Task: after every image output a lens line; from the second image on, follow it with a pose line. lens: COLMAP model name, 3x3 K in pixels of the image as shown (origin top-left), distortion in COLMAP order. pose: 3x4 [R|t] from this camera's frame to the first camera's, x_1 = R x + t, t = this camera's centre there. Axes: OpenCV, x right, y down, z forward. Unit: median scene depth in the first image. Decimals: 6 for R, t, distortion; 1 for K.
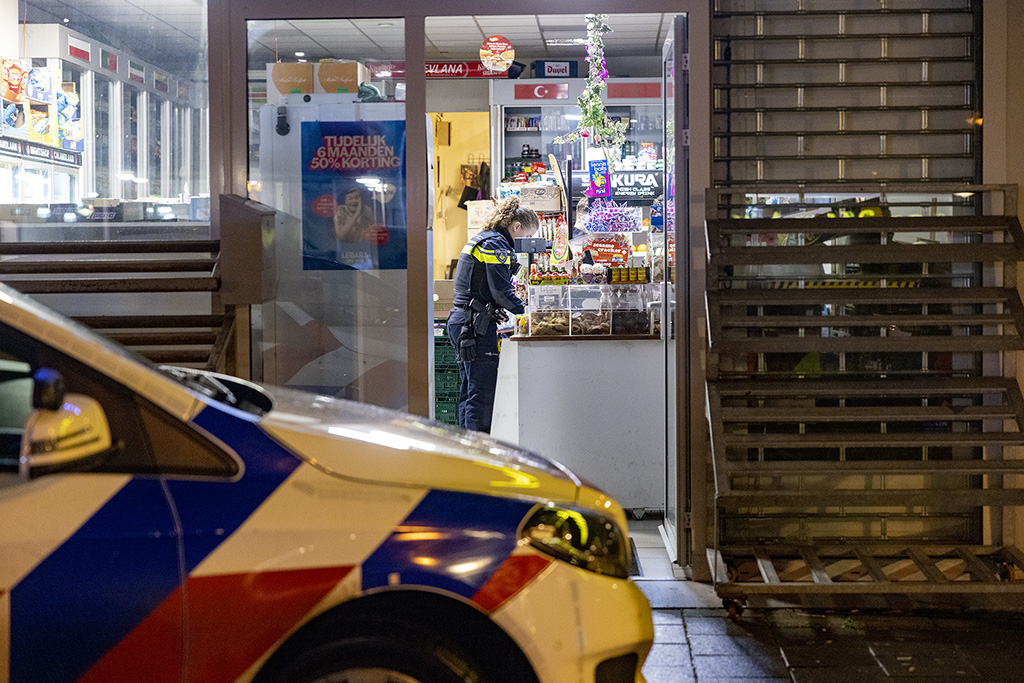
lens RADIAL K [[2048.6, 0, 515.0], [0, 2048.6, 340.3], [0, 0, 1]] dist [-0.014258, 0.000000]
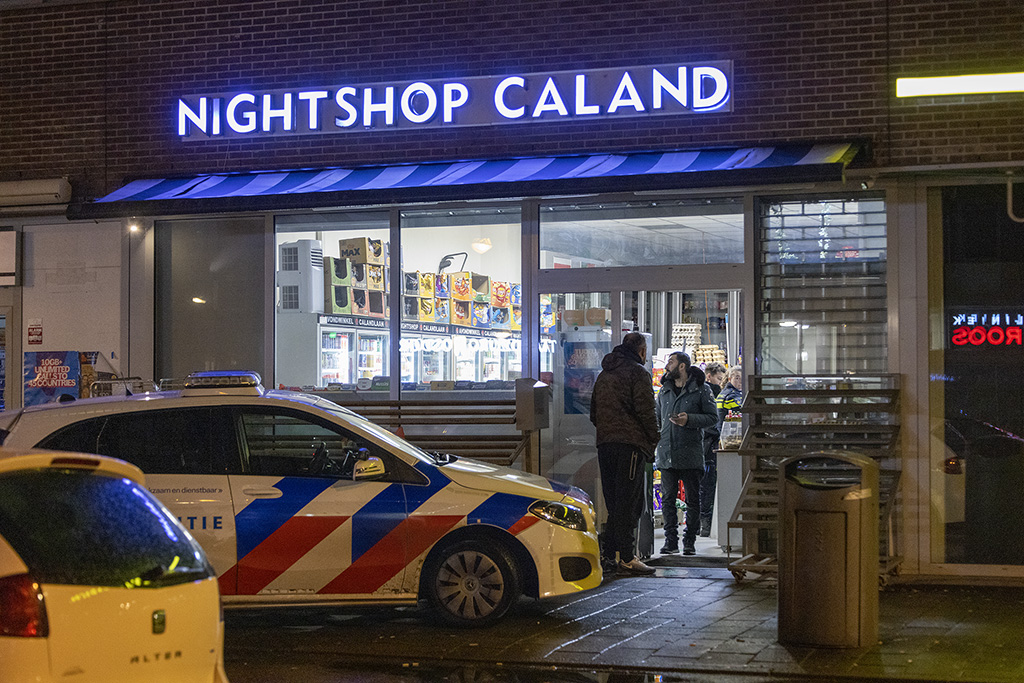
lens RADIAL K [[2048.6, 0, 510.7], [0, 2048.6, 340.5], [0, 0, 1]] dist [-0.014258, 0.000000]
pose [[0.949505, -0.004815, -0.313714, 0.868139], [-0.015552, 0.997931, -0.062387, 0.037616], [0.313365, 0.064115, 0.947466, -1.719852]]
